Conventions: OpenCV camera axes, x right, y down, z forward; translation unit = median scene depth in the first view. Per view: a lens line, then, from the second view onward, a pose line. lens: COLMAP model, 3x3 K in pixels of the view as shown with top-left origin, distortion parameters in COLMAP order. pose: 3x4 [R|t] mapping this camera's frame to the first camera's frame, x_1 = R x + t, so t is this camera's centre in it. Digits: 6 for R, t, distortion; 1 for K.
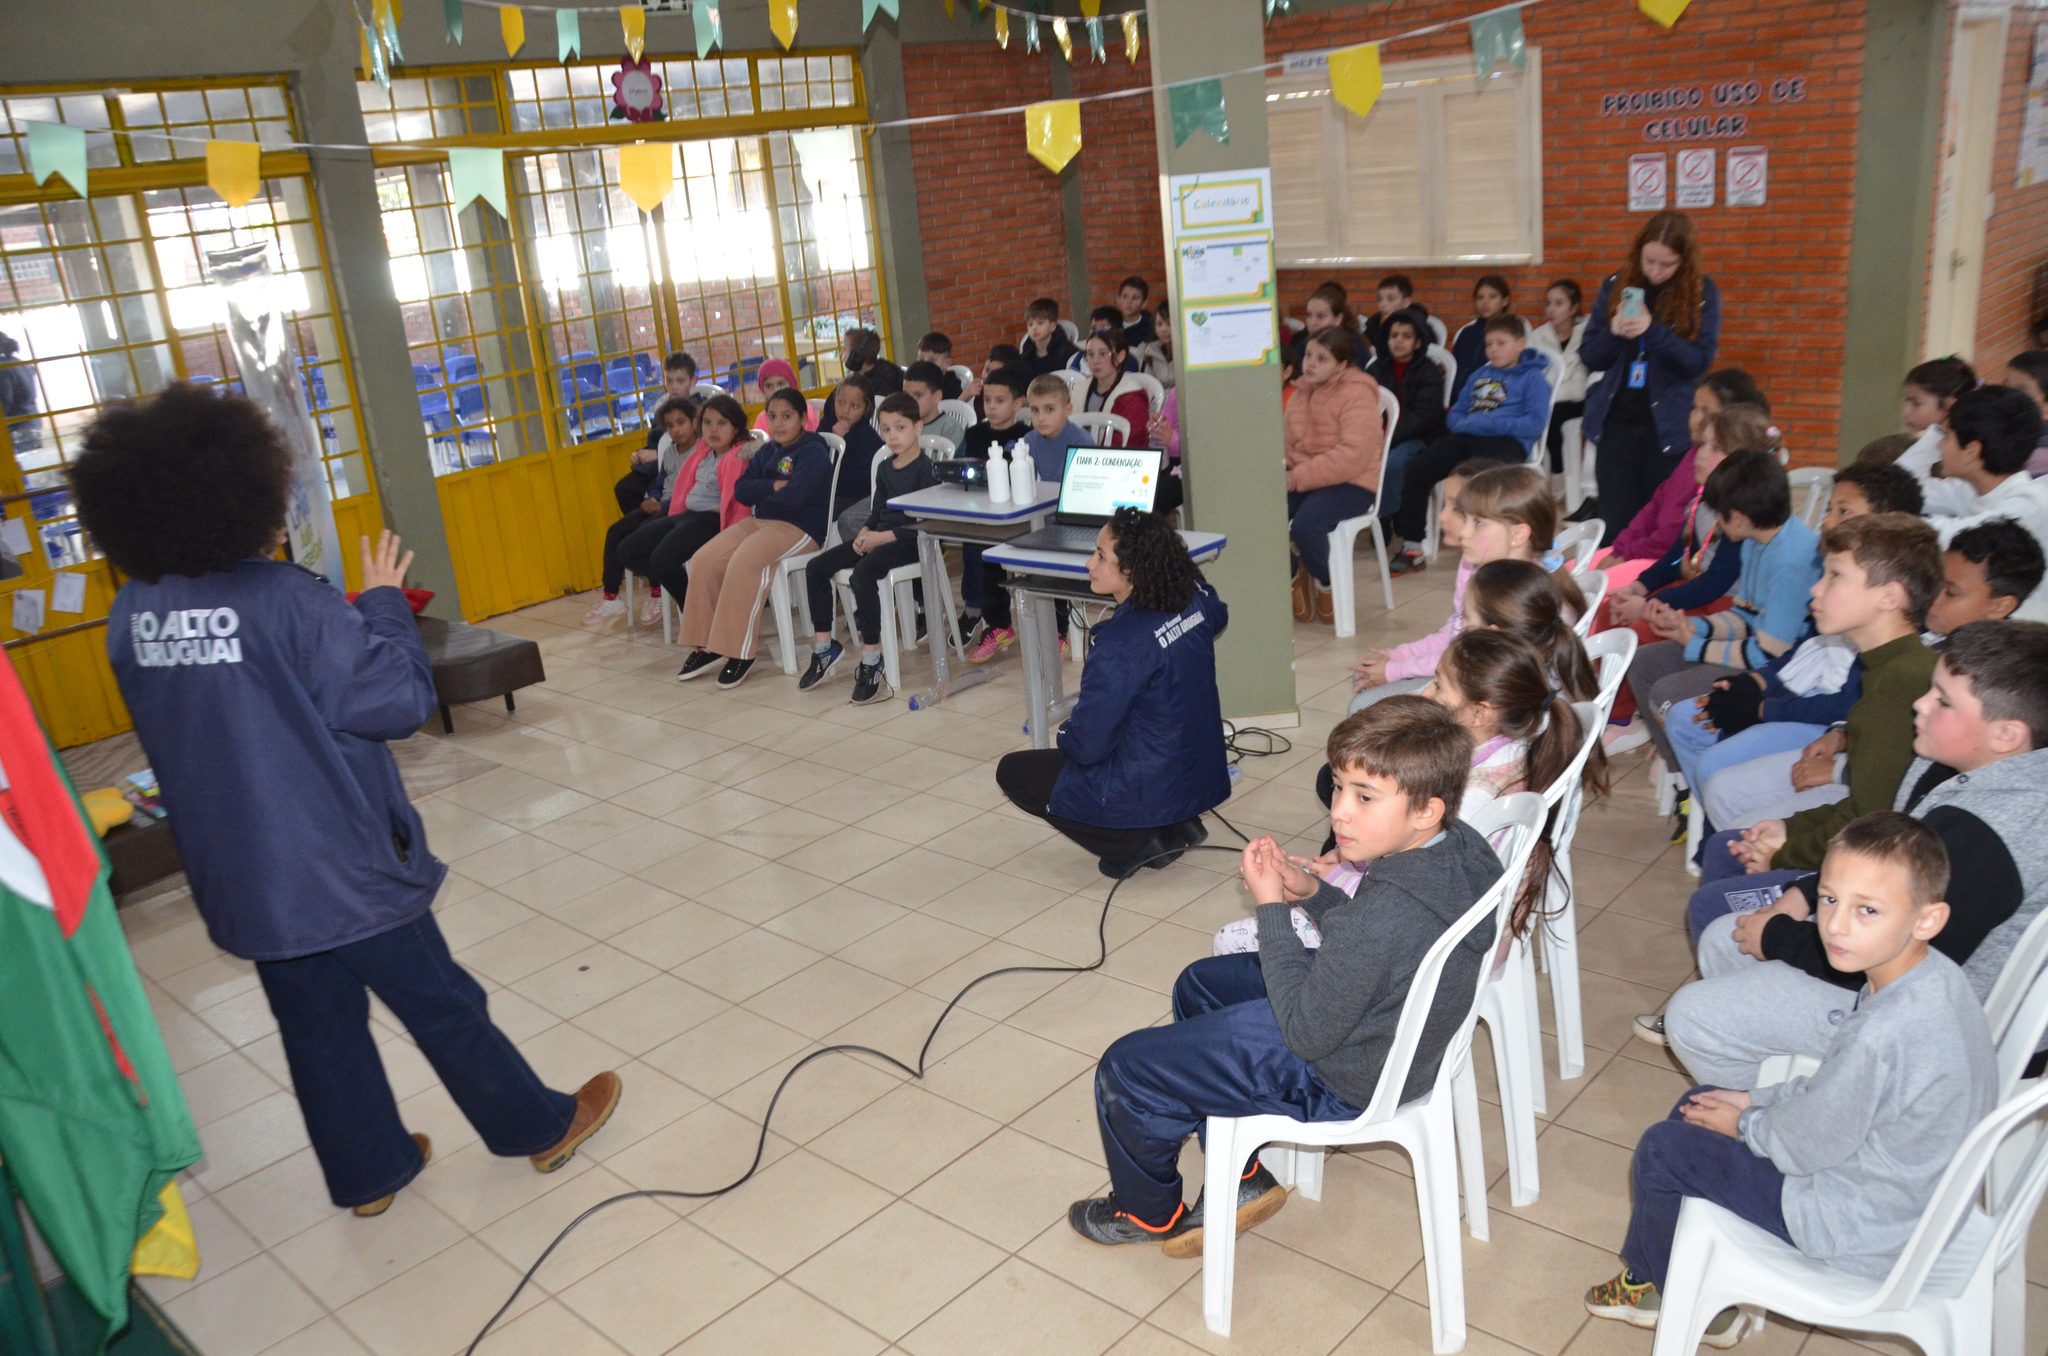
lens RADIAL K [[1653.4, 0, 1026.2], [0, 1653.4, 738.3], [0, 0, 1]] dist [-0.151696, 0.122379]
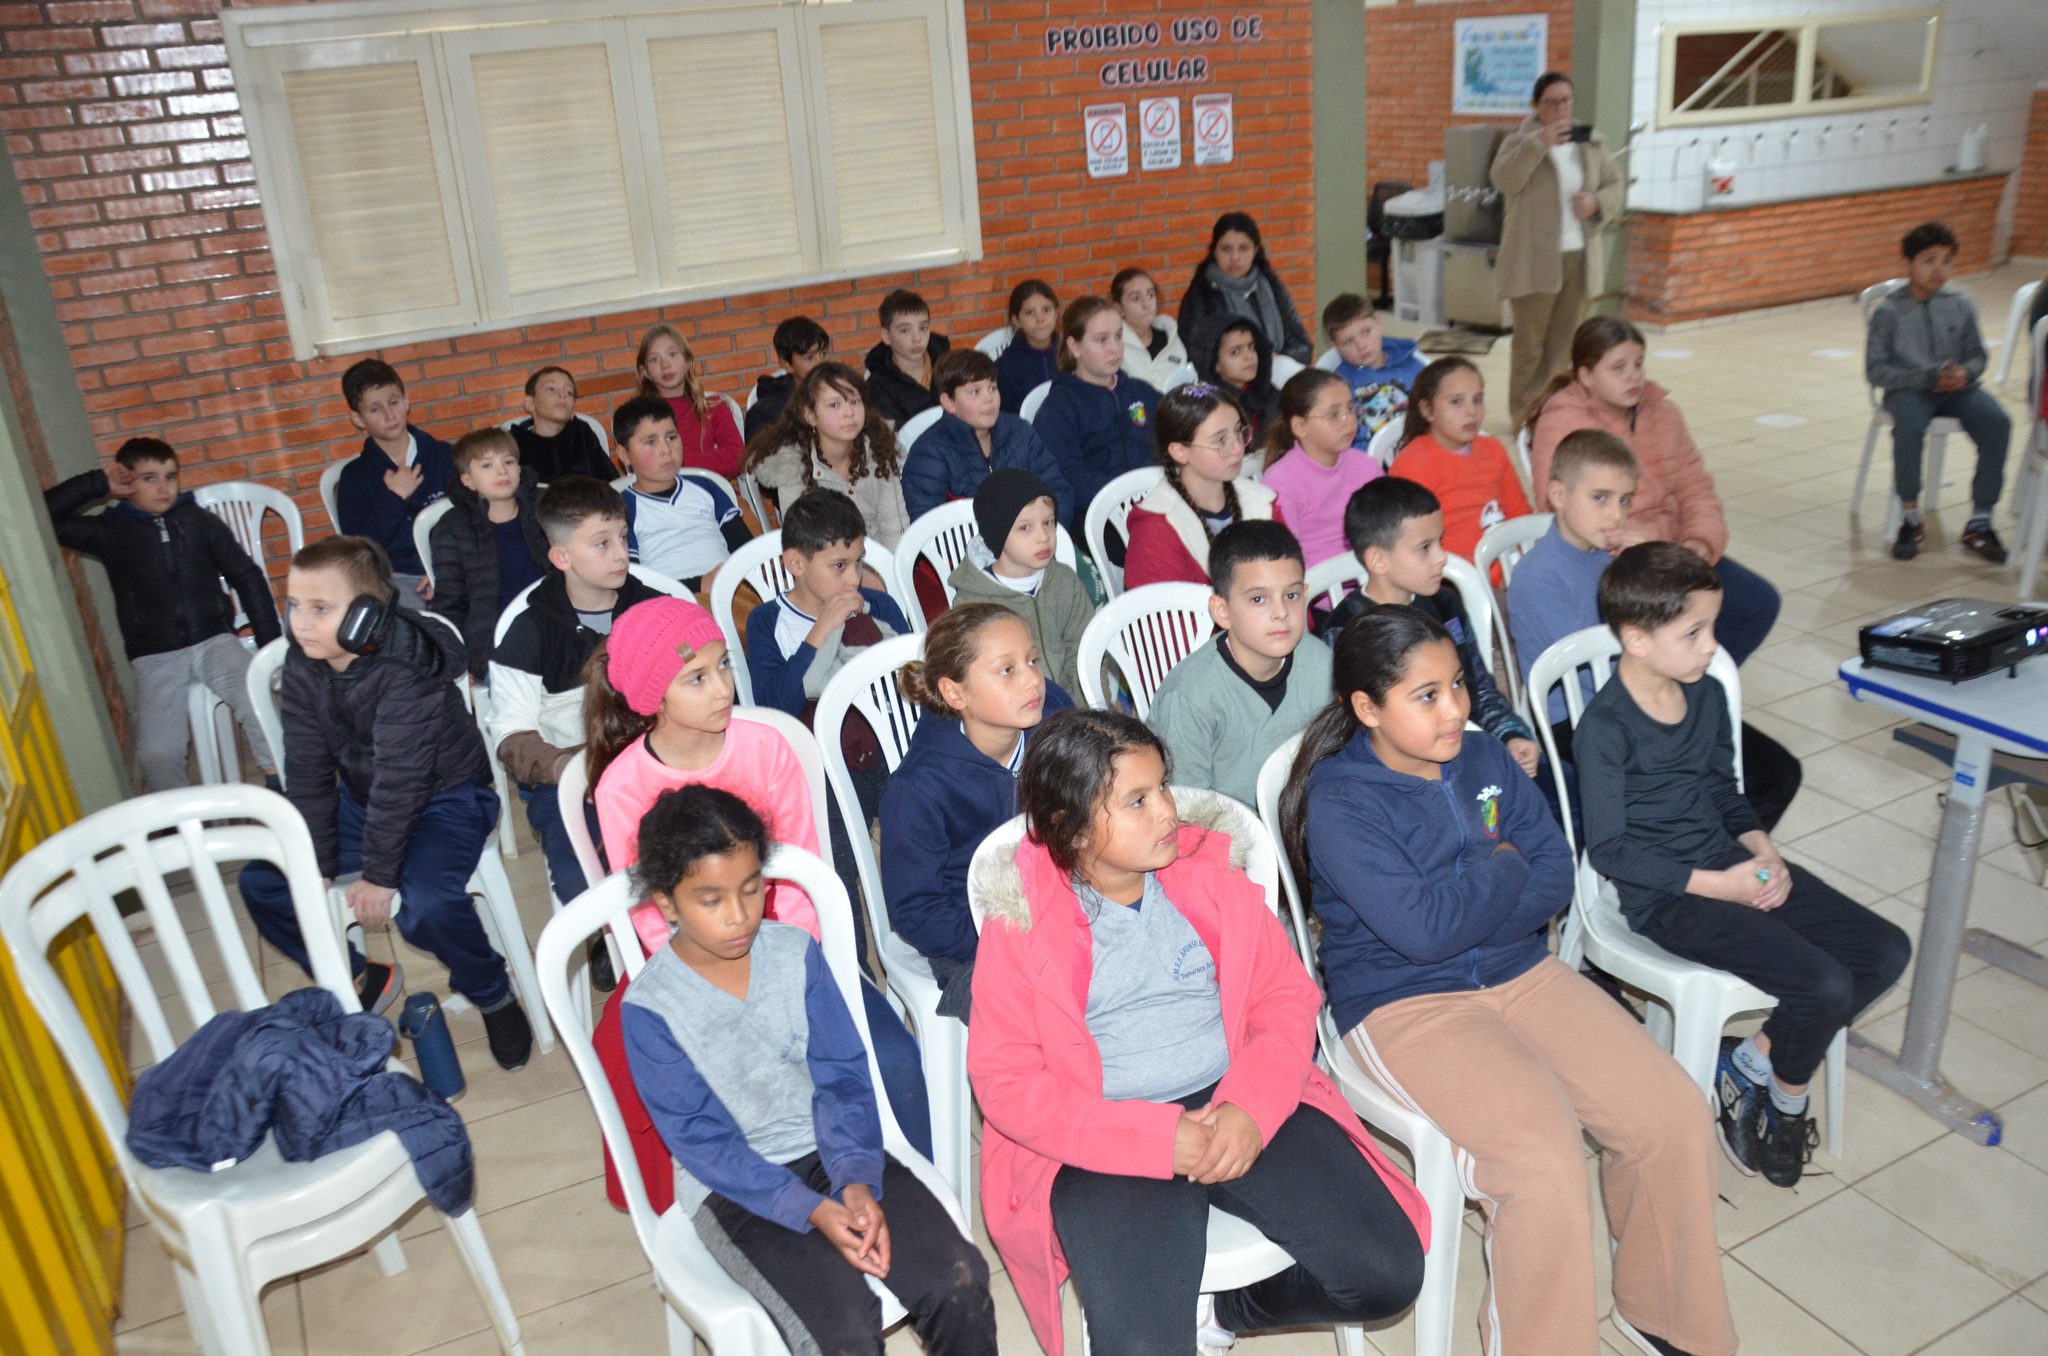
lens RADIAL K [[1562.5, 0, 1070.2], [0, 1562.5, 727.3], [0, 0, 1]] dist [-0.062614, 0.037158]
pose [[0.337561, -0.304681, 0.890630, -0.494645], [0.350275, 0.918877, 0.181585, -0.277092], [-0.873705, 0.250669, 0.416899, 0.943851]]
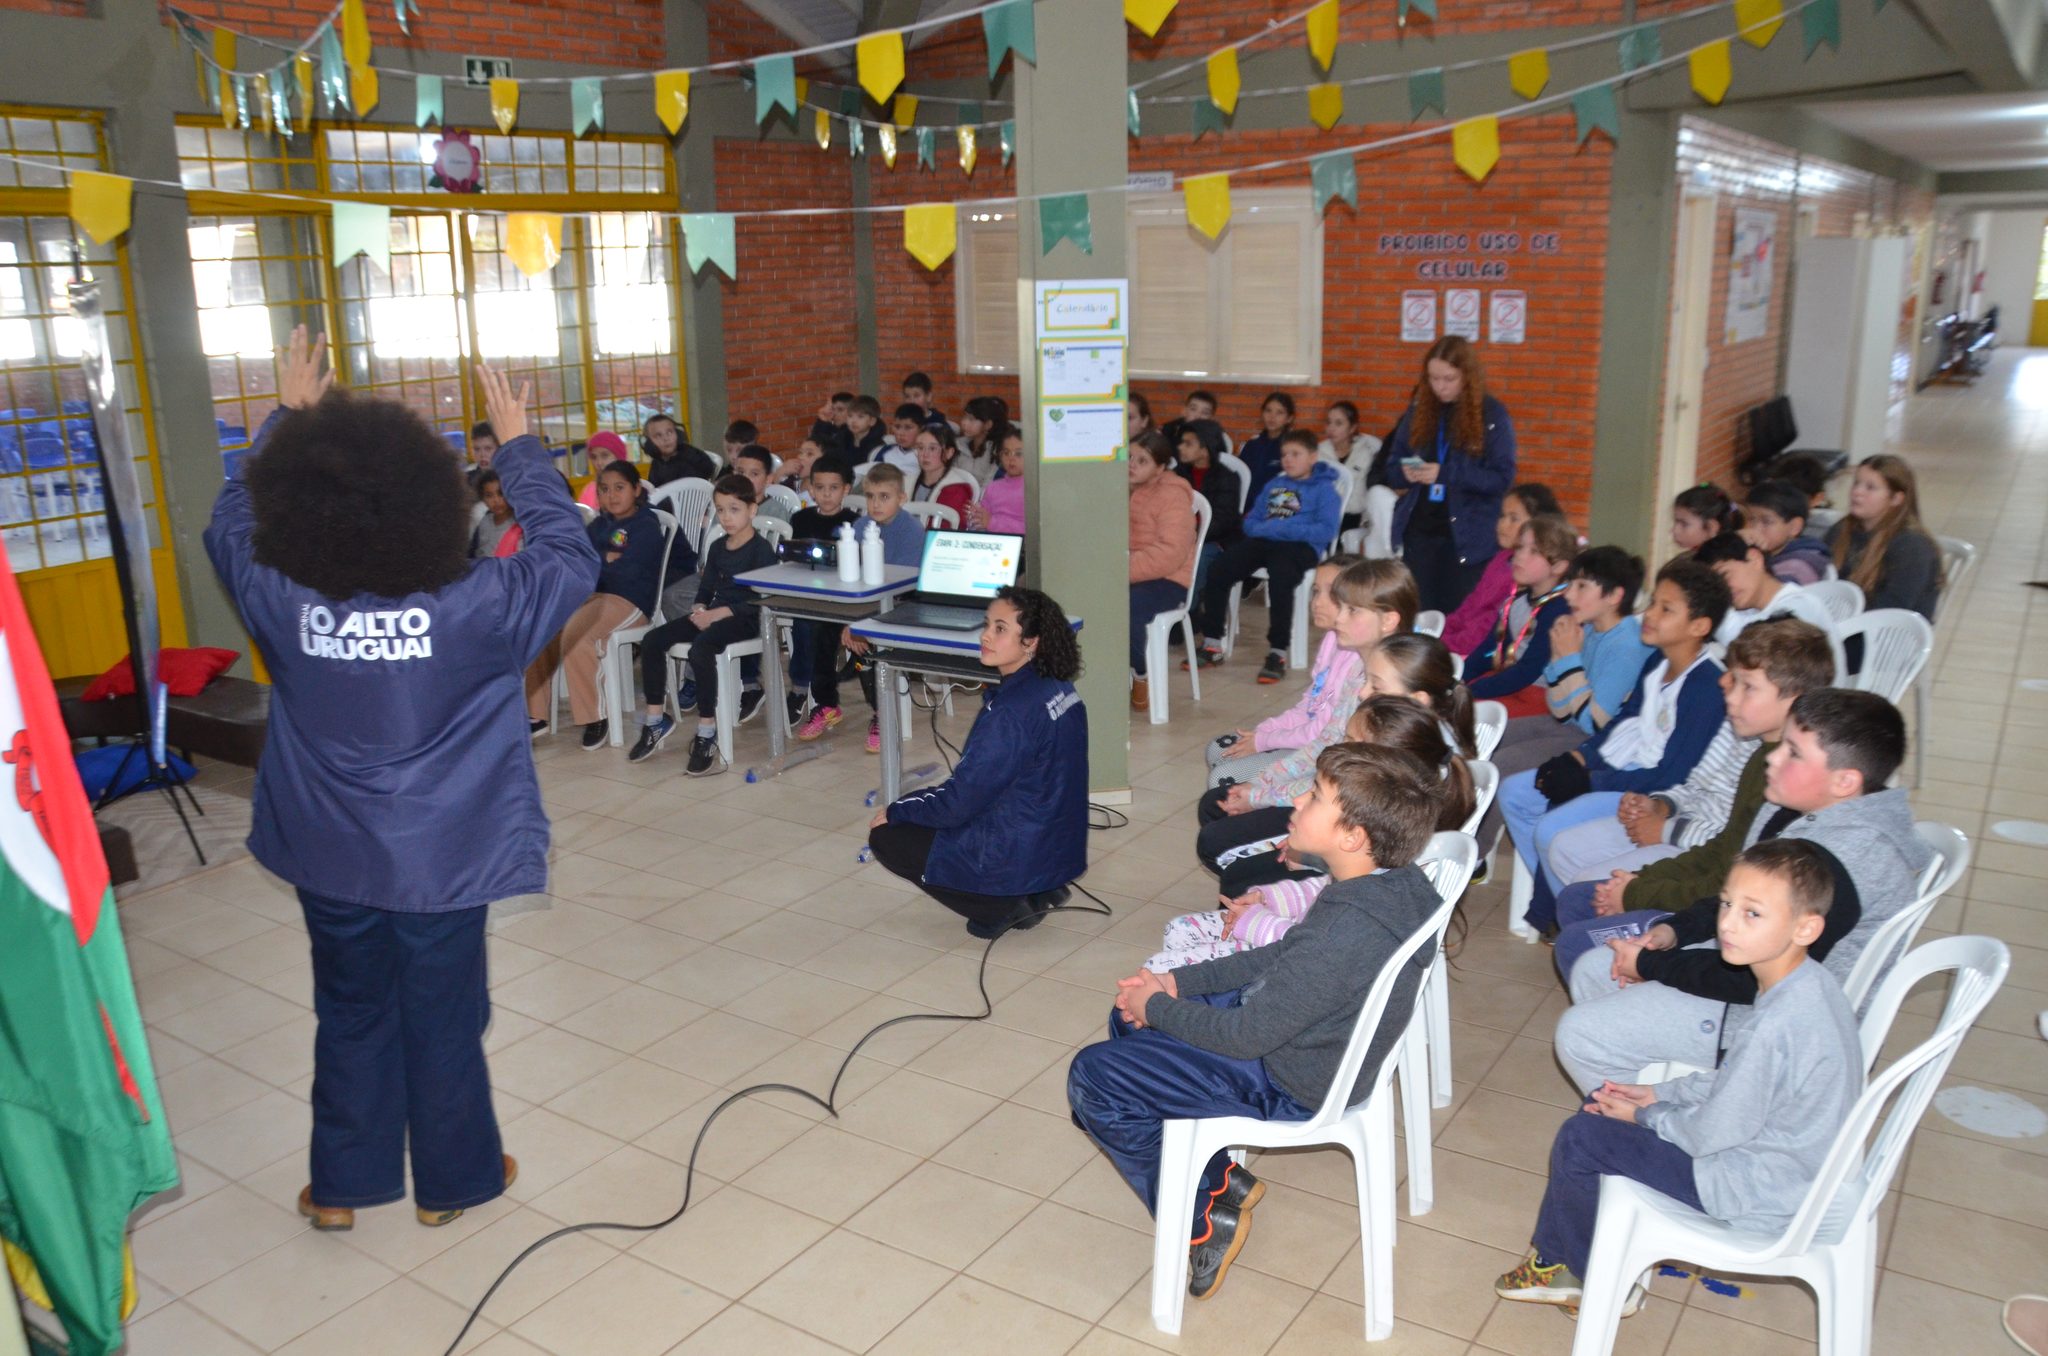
lens RADIAL K [[1653.4, 0, 1047.6], [0, 1653.4, 750.0], [0, 0, 1]] dist [-0.151696, 0.122379]
pose [[0.983125, 0.024596, 0.181276, -0.064821], [-0.014569, 0.998300, -0.056439, 0.015678], [-0.182356, 0.052845, 0.981811, -0.027922]]
